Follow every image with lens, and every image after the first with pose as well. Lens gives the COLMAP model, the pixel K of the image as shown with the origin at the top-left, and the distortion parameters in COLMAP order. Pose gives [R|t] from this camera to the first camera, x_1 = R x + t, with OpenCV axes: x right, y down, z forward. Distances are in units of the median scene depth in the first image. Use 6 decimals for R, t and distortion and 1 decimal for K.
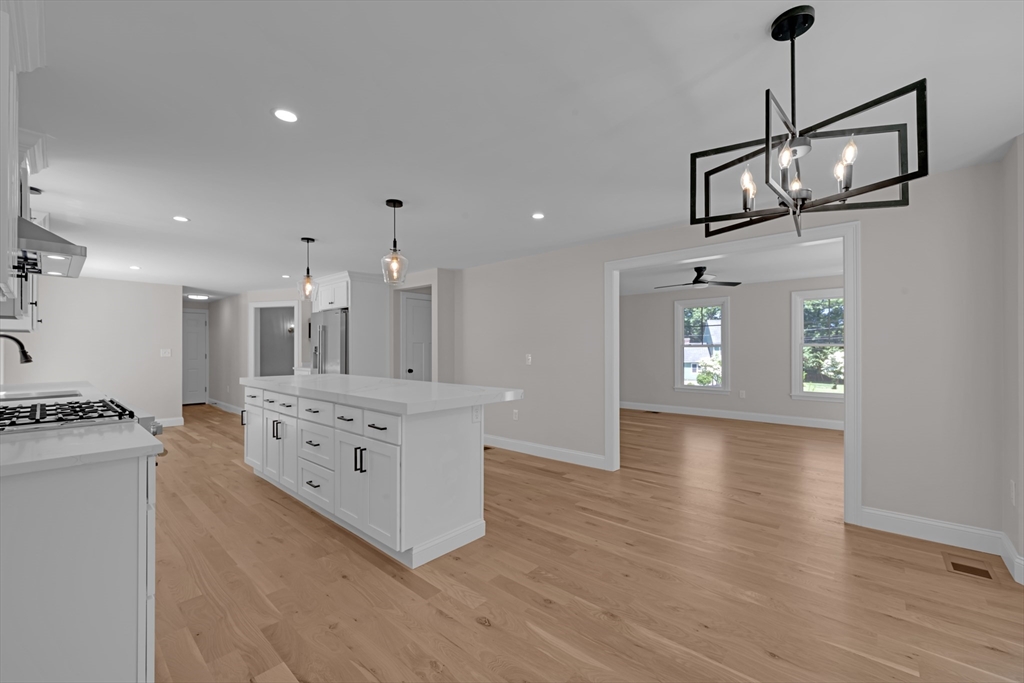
lens RADIAL K [[413.7, 0, 522.4], [0, 413.7, 349.3], [0, 0, 1]] dist [0.001541, 0.000082]
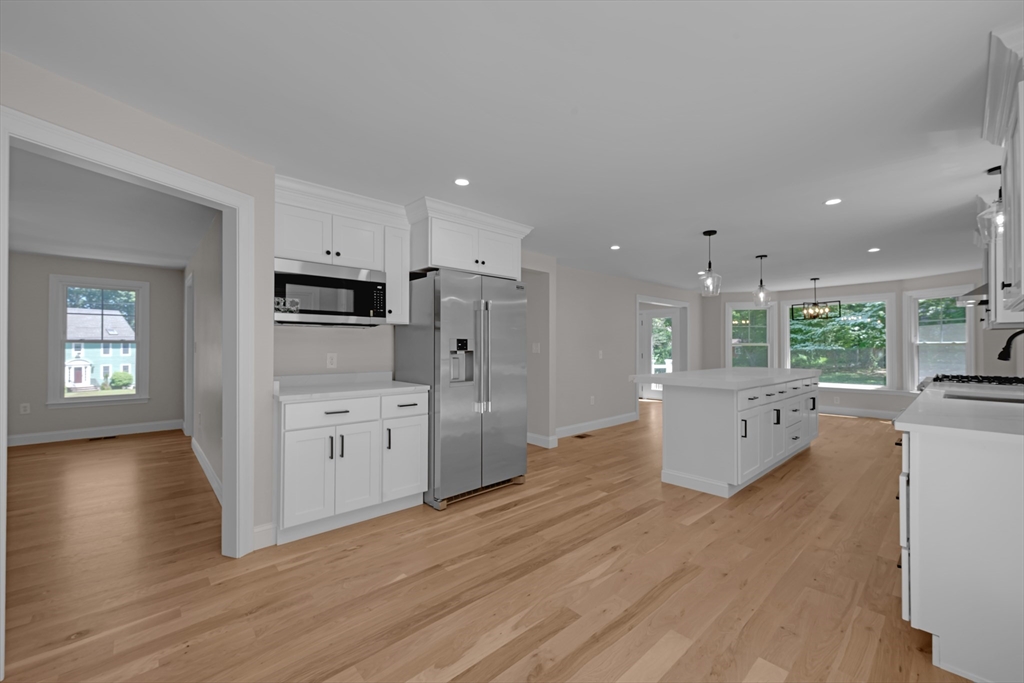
lens RADIAL K [[413.7, 0, 515.7], [0, 413.7, 344.2], [0, 0, 1]] dist [0.001541, 0.000082]
pose [[0.111602, 0.009473, 0.993708, -2.122261], [-0.002587, 0.999954, -0.009242, 0.007761], [-0.993750, -0.001540, 0.111622, 1.852889]]
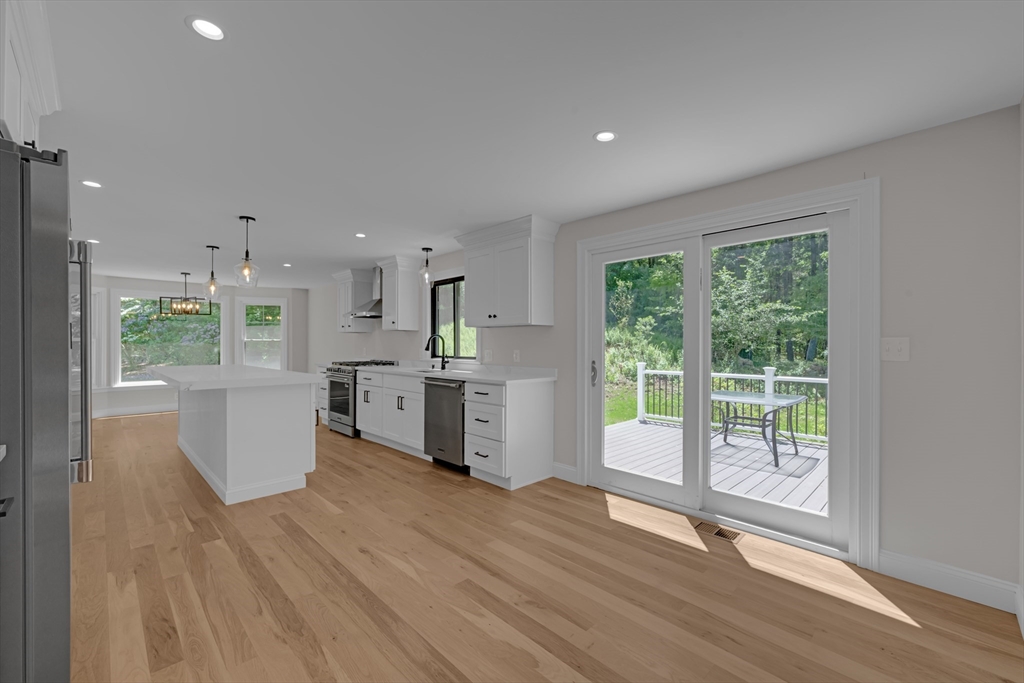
lens RADIAL K [[413.7, 0, 508.9], [0, 413.7, 344.9], [0, 0, 1]] dist [0.001541, 0.000082]
pose [[-0.996650, -0.000395, 0.081782, -1.603081], [-0.000407, 1.000000, -0.000139, 0.007874], [-0.081782, -0.000172, -0.996650, 2.548725]]
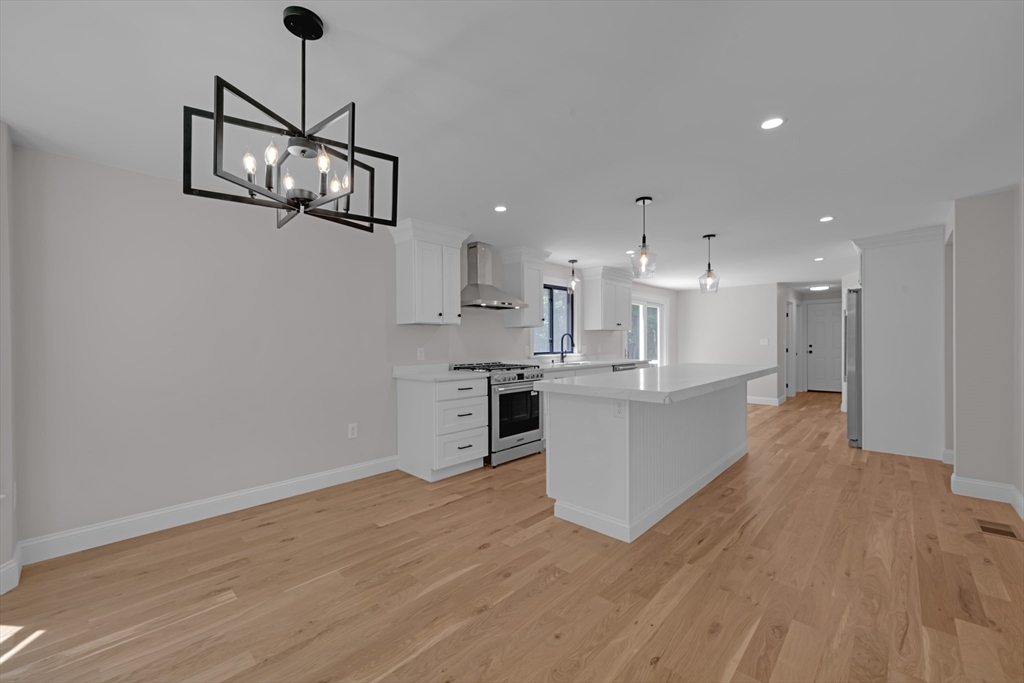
lens RADIAL K [[413.7, 0, 507.7], [0, 413.7, 343.1], [0, 0, 1]] dist [0.001541, 0.000082]
pose [[-0.051641, 0.005983, -0.998648, 0.788329], [0.007359, 0.999957, 0.005611, -0.001203], [0.998639, -0.007060, -0.051683, 0.736257]]
